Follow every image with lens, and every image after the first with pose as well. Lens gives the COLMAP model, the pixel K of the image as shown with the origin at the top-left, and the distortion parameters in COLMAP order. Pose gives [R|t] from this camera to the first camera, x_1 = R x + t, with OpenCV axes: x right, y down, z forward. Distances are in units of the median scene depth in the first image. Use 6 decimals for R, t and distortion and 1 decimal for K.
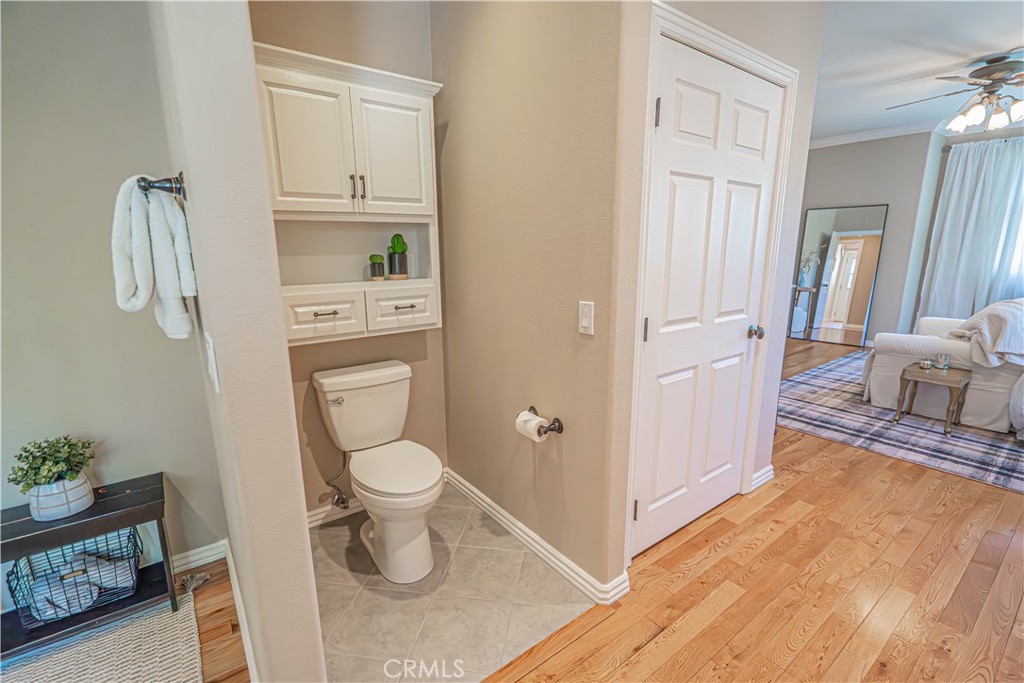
lens RADIAL K [[457.0, 0, 510.1], [0, 457.0, 343.8], [0, 0, 1]] dist [-0.013325, 0.000114]
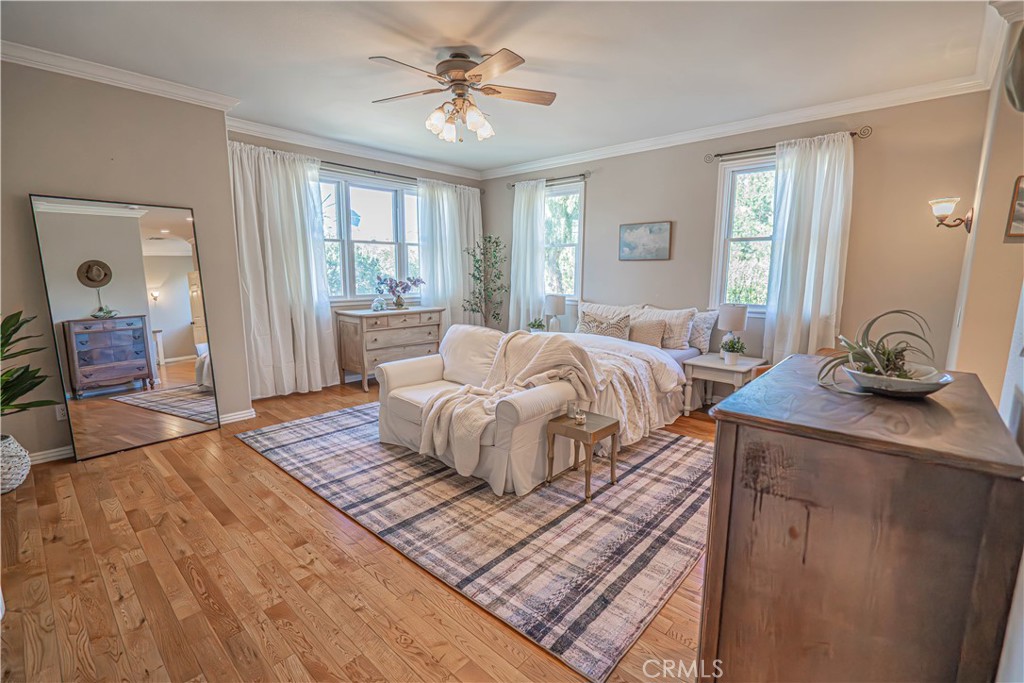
lens RADIAL K [[457.0, 0, 512.4], [0, 457.0, 343.4], [0, 0, 1]] dist [-0.013325, 0.000114]
pose [[-0.199101, -0.154353, 0.967747, 0.103334], [0.196118, 0.961265, 0.193668, -0.196555], [-0.960155, 0.228352, -0.161117, 0.862079]]
